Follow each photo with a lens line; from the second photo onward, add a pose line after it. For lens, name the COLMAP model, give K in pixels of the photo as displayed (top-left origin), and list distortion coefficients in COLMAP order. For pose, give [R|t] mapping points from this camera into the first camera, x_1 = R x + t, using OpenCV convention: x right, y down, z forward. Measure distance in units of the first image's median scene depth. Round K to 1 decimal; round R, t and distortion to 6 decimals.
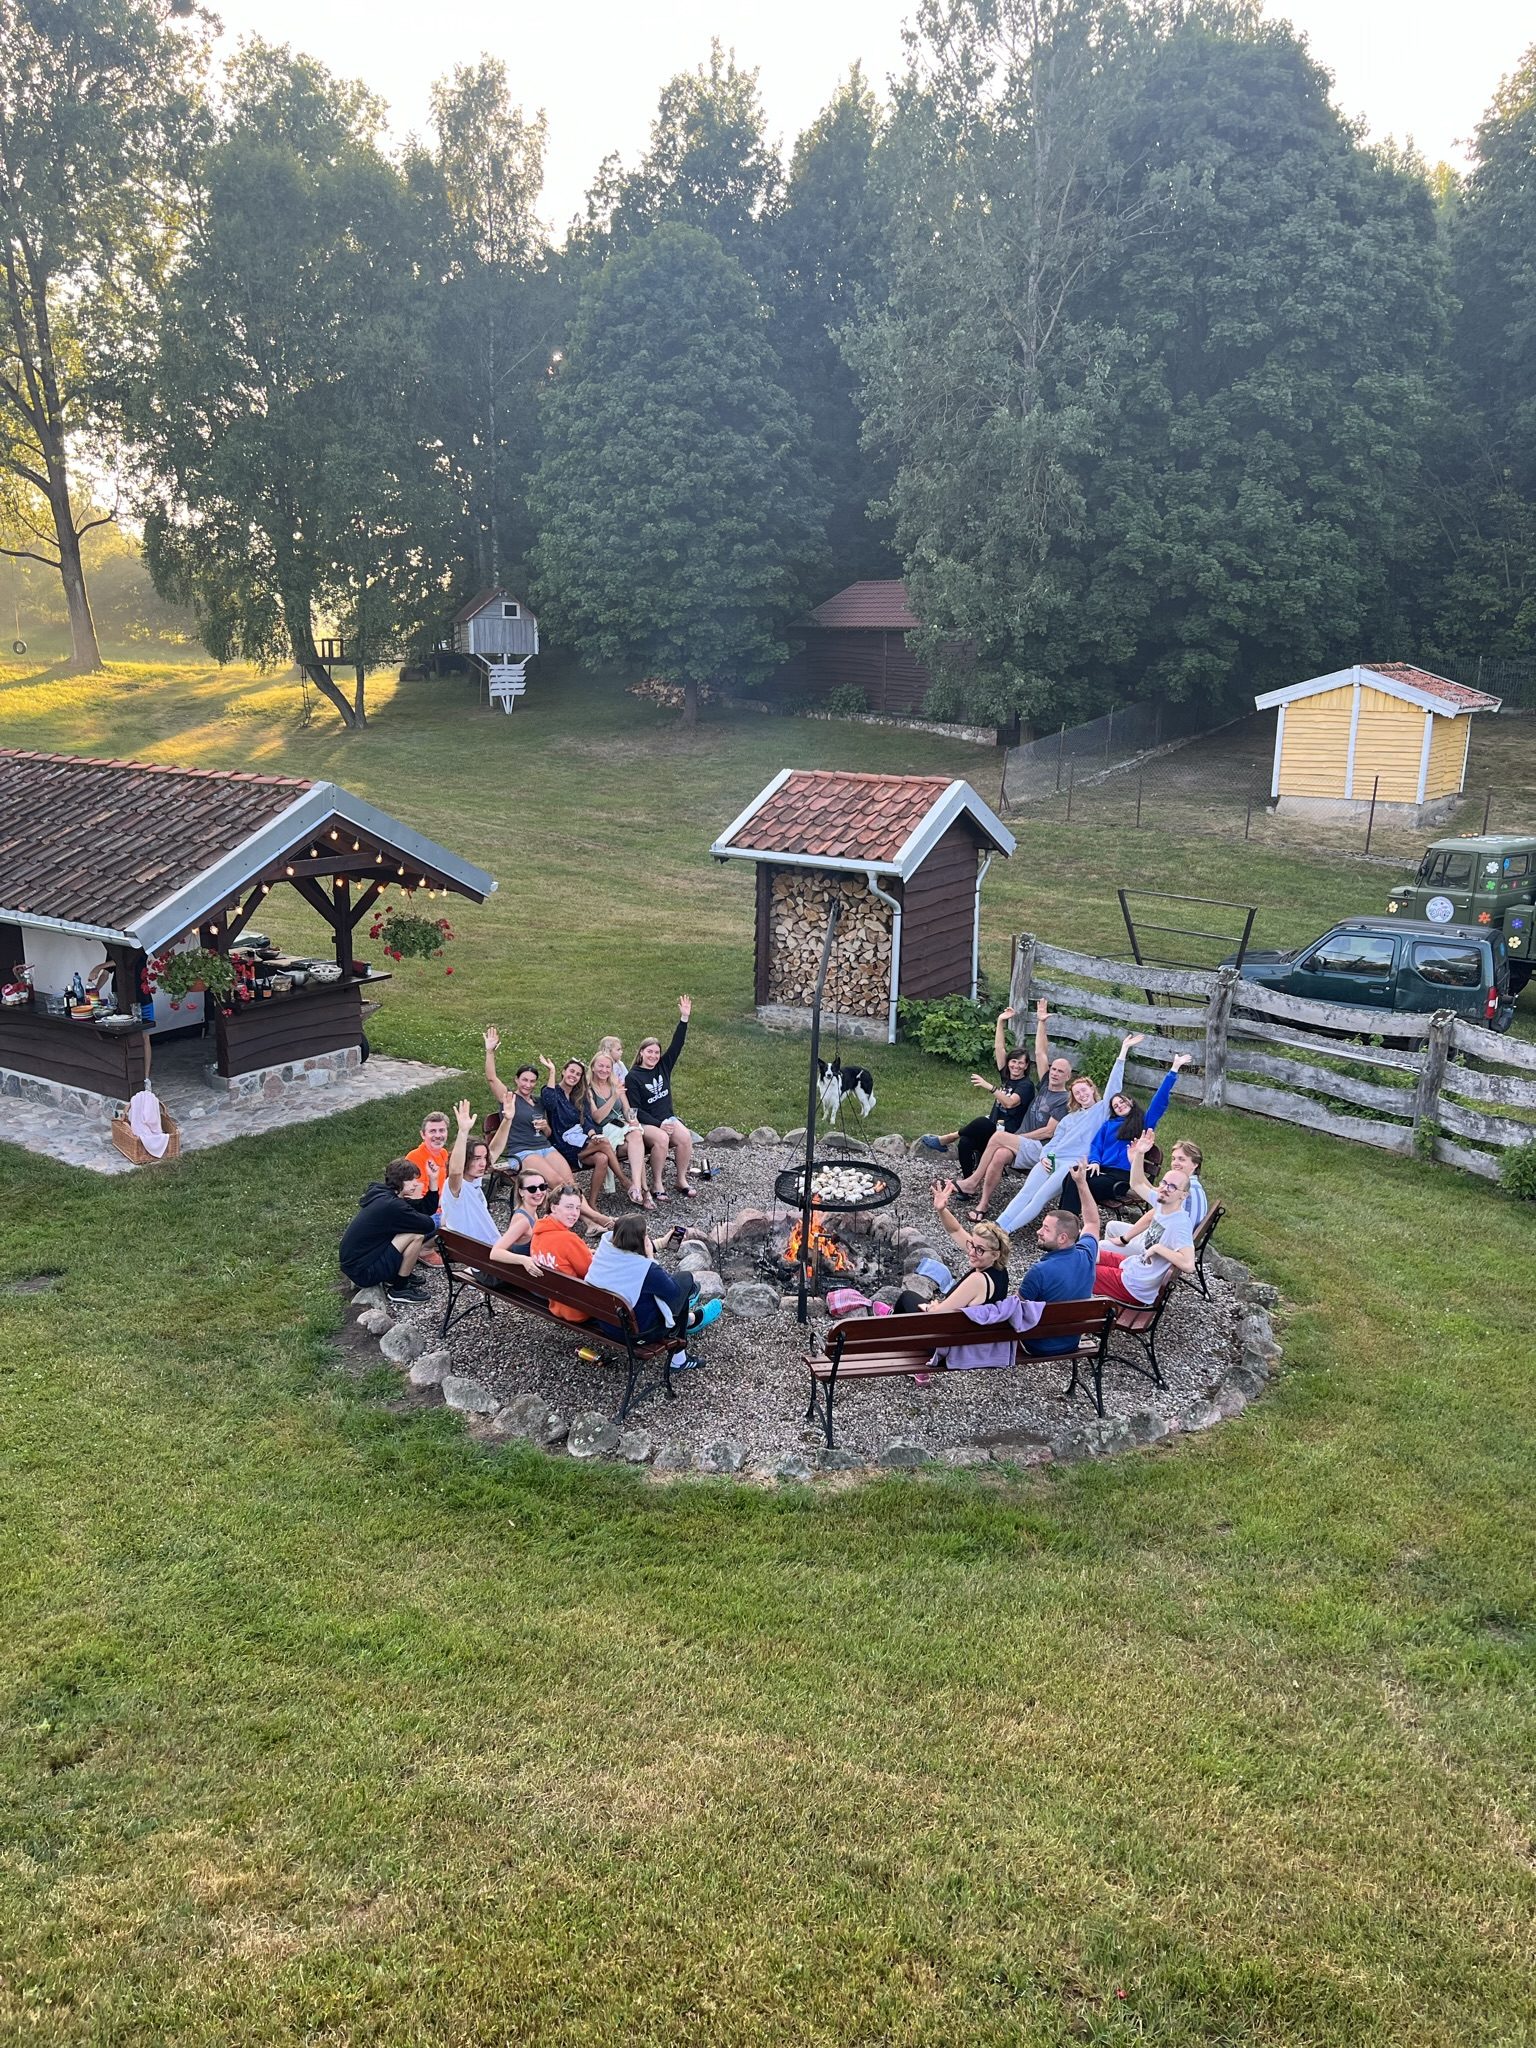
lens RADIAL K [[1519.4, 0, 768.4], [0, 1519.4, 1014.9], [0, 0, 1]] dist [0.011199, -0.023350]
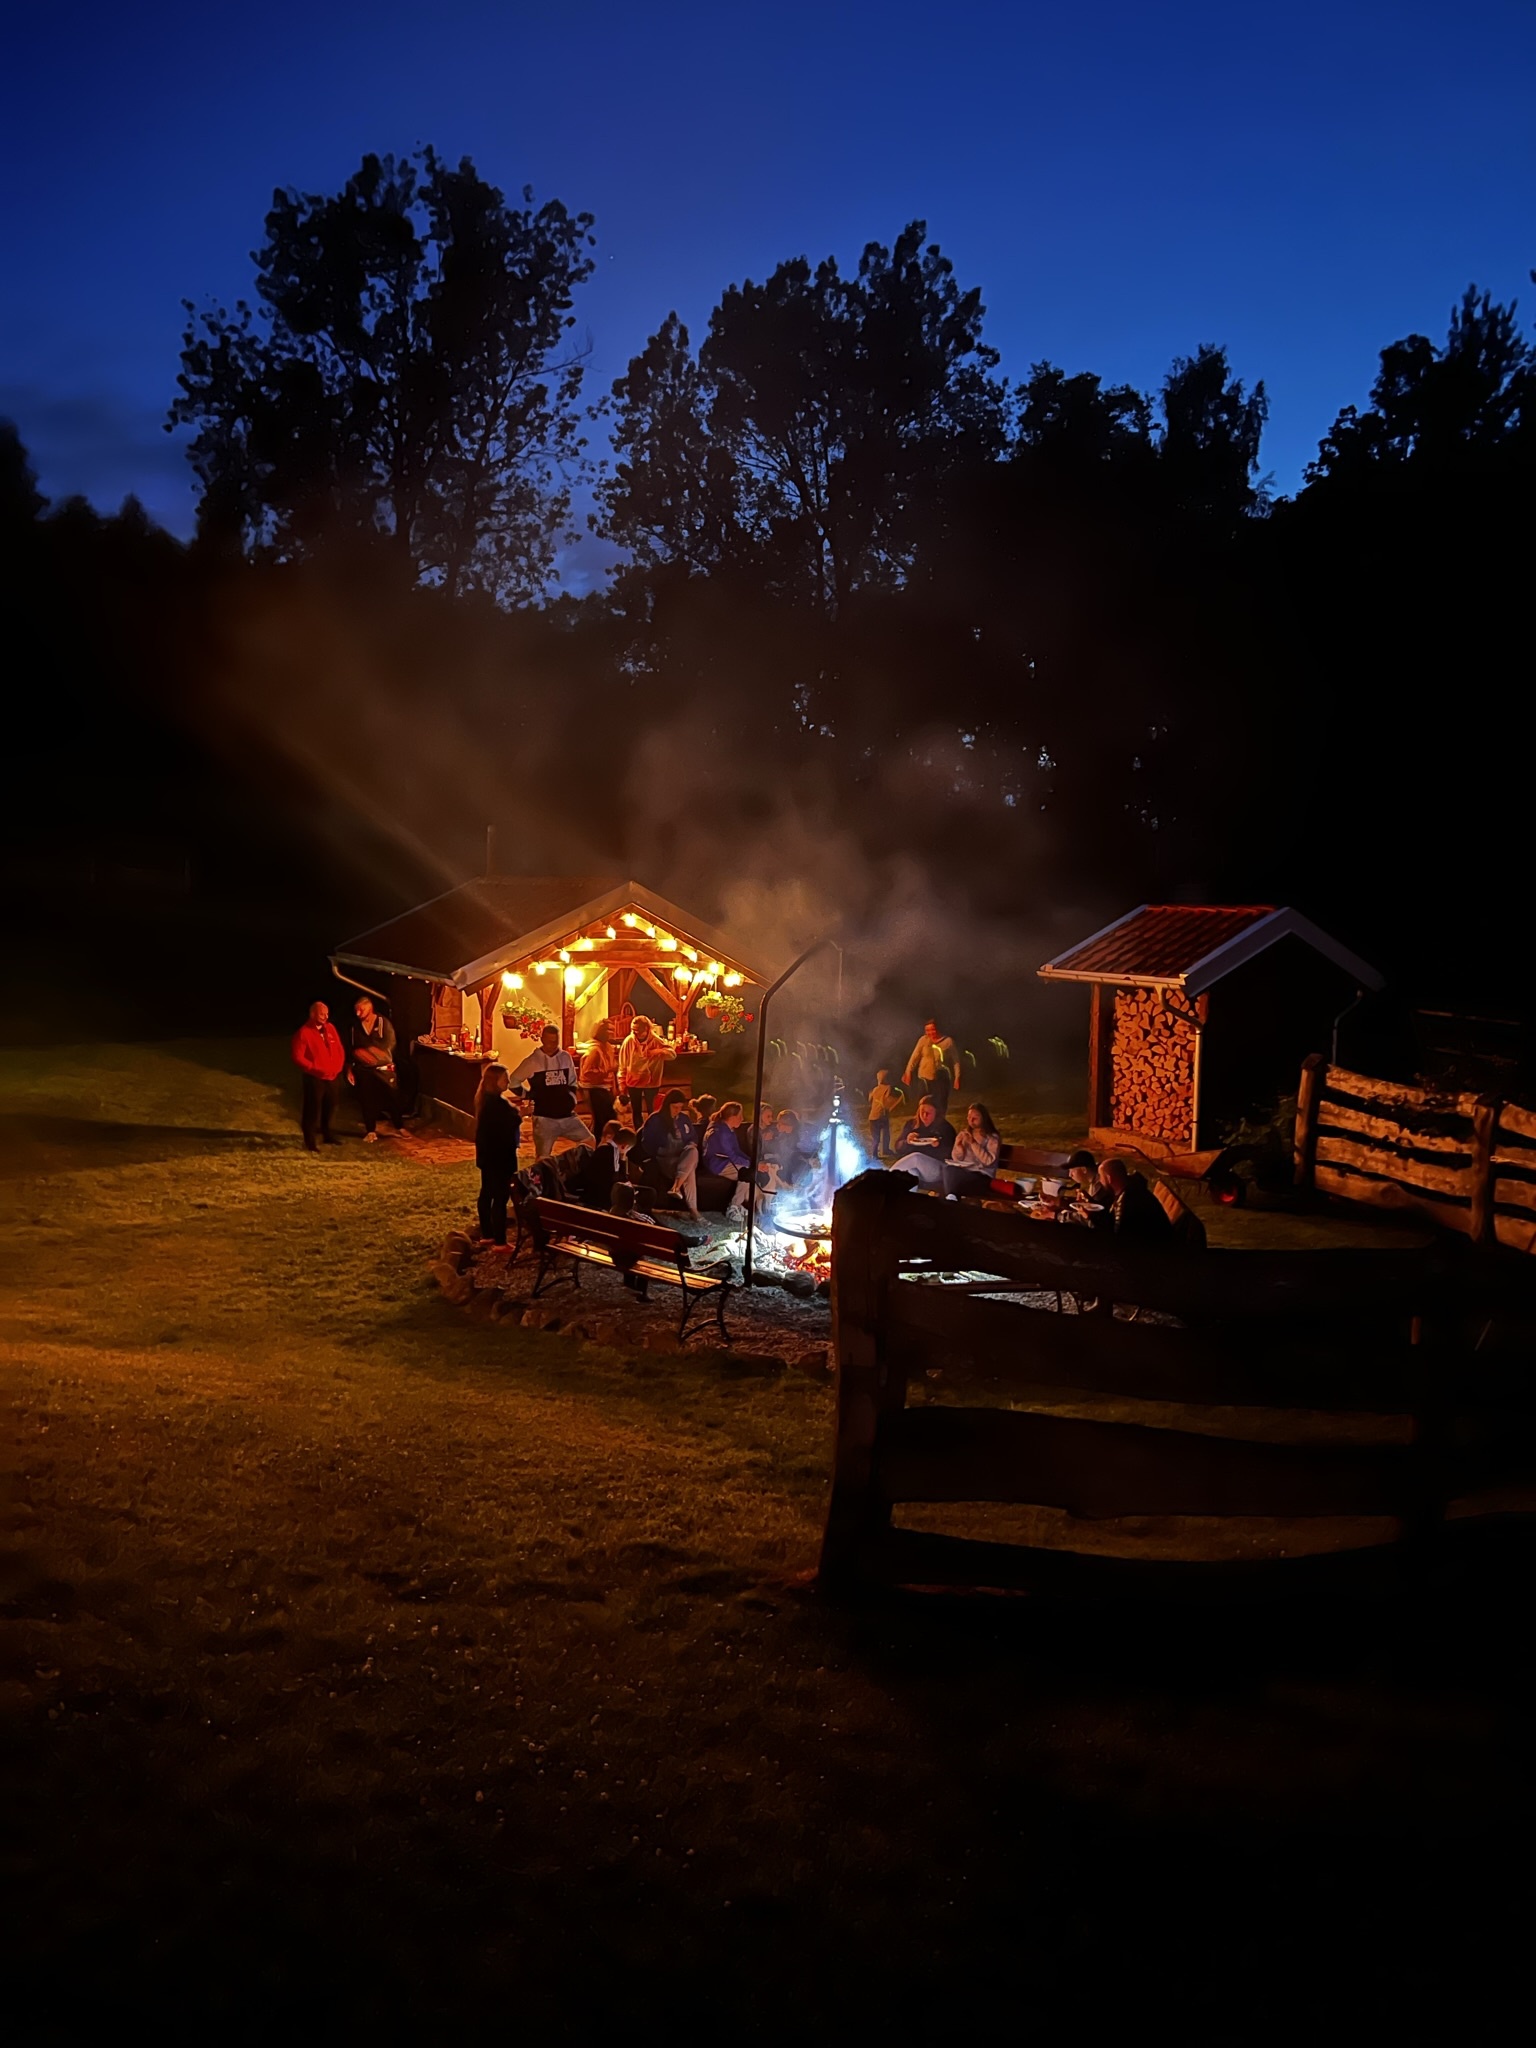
lens RADIAL K [[1519.4, 0, 783.1], [0, 1519.4, 1023.6], [0, 0, 1]] dist [0.011199, -0.023350]
pose [[0.859133, 0.038412, -0.510308, 0.196889], [-0.120787, 0.984226, -0.129267, 0.049233], [0.497293, 0.172697, 0.850221, 0.006910]]
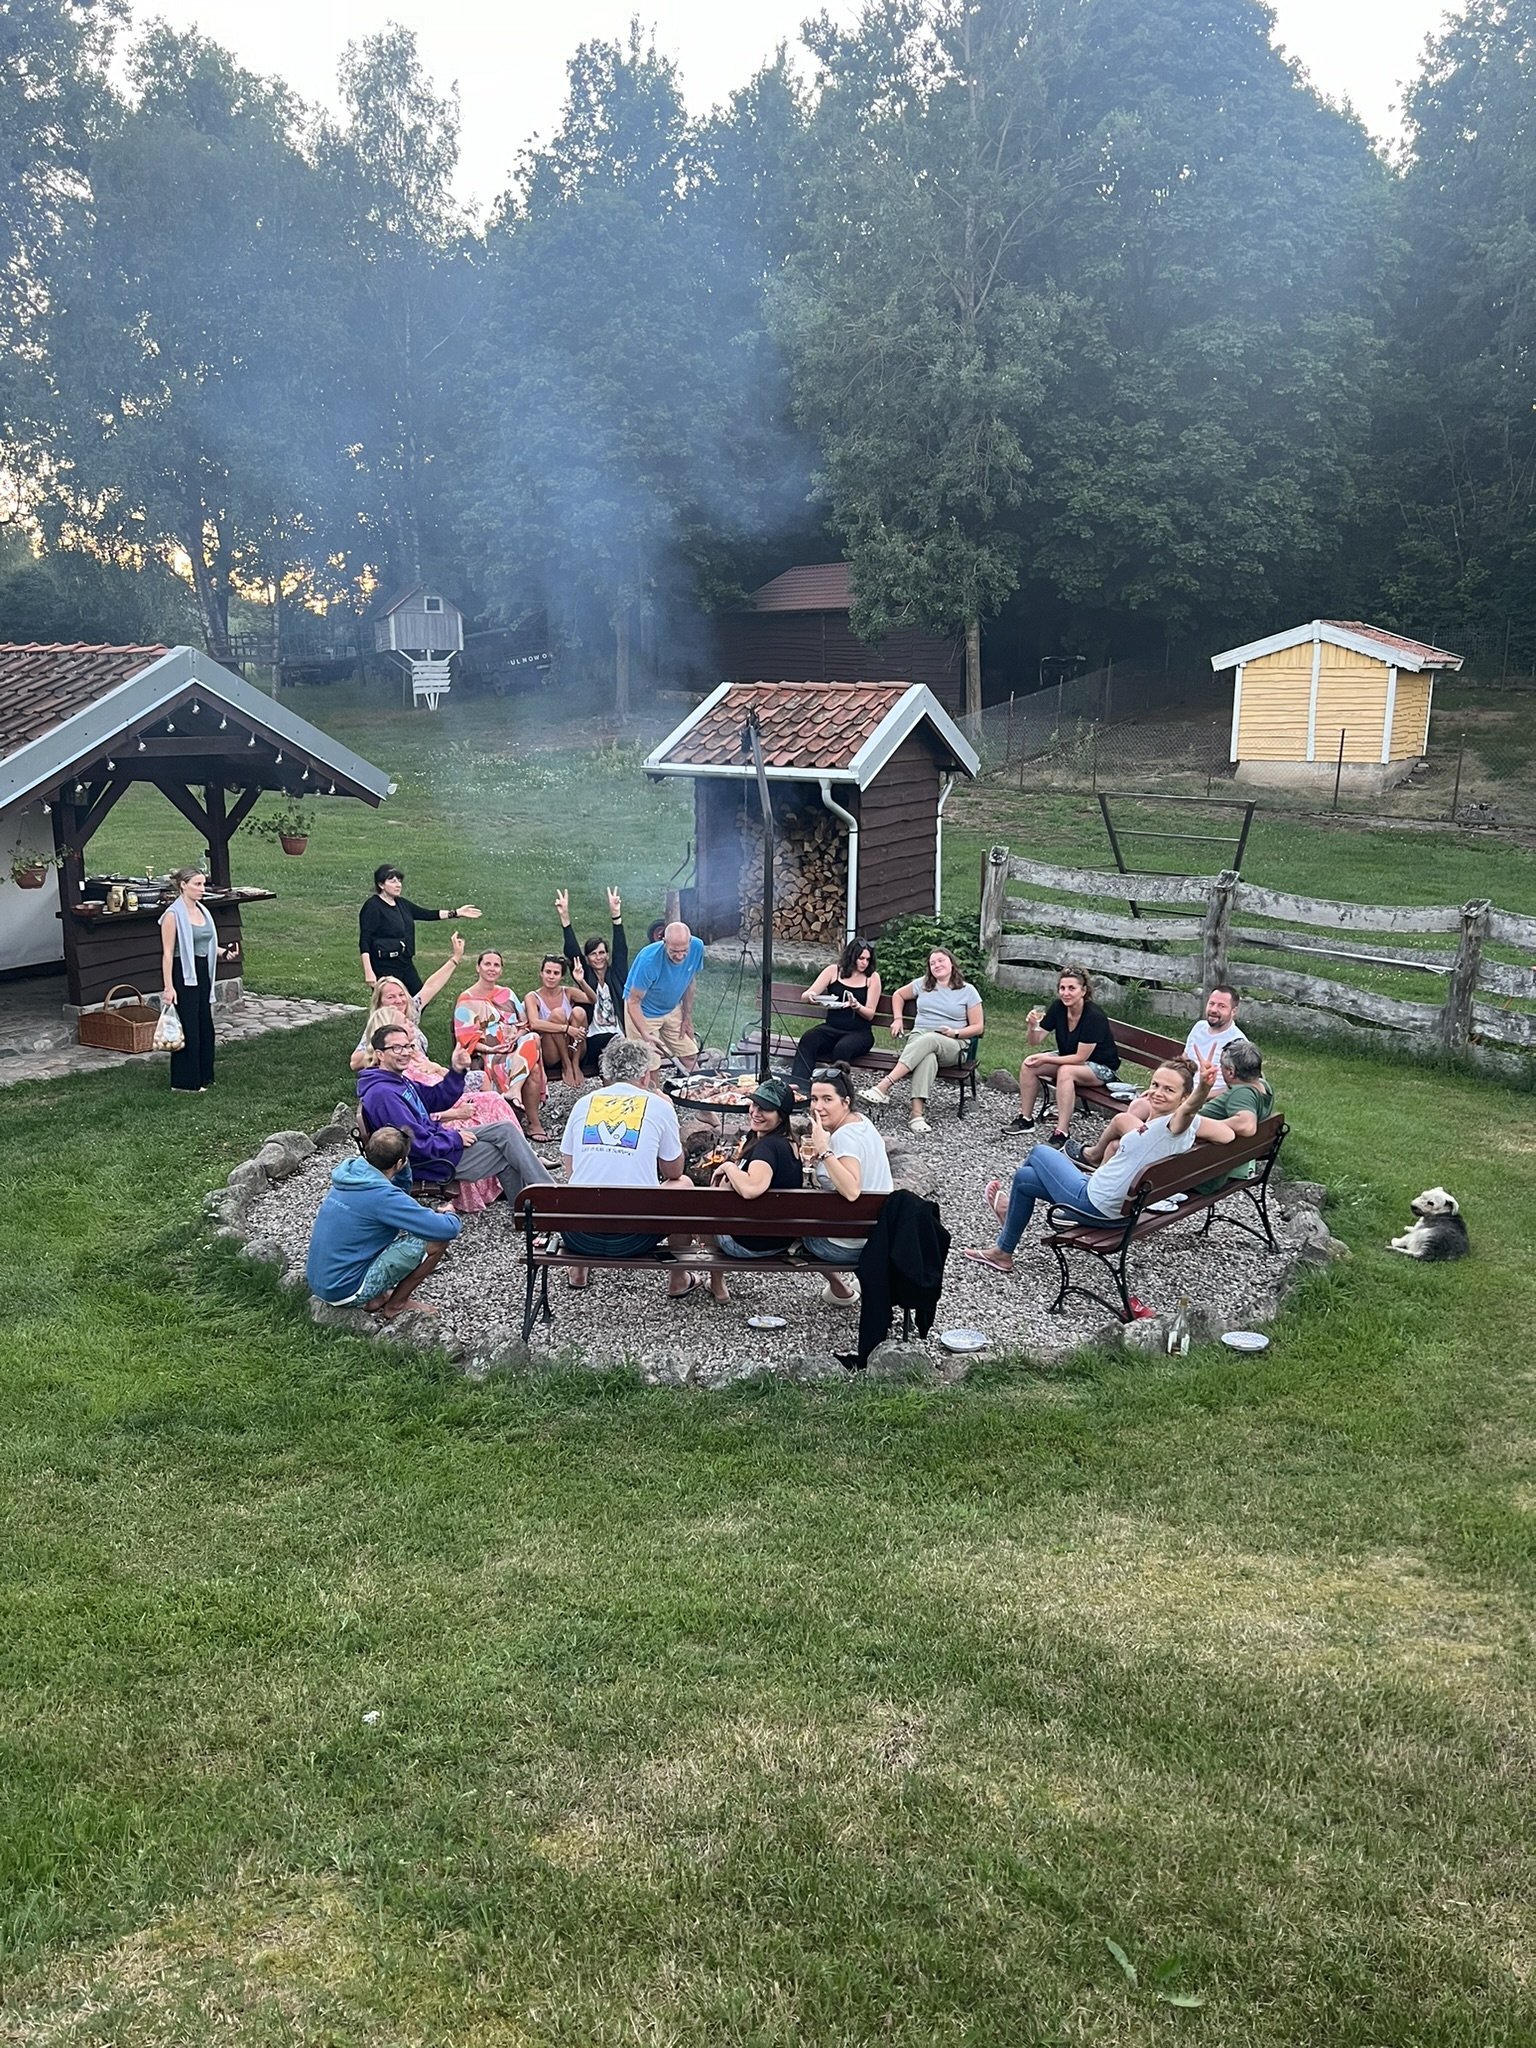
lens RADIAL K [[1519.4, 0, 767.2], [0, 1519.4, 1027.0], [0, 0, 1]] dist [0.011199, -0.023350]
pose [[0.999053, -0.021959, 0.037553, -0.001117], [0.022486, 0.999654, -0.013669, 0.033001], [-0.037240, 0.014501, 0.999201, 0.059881]]
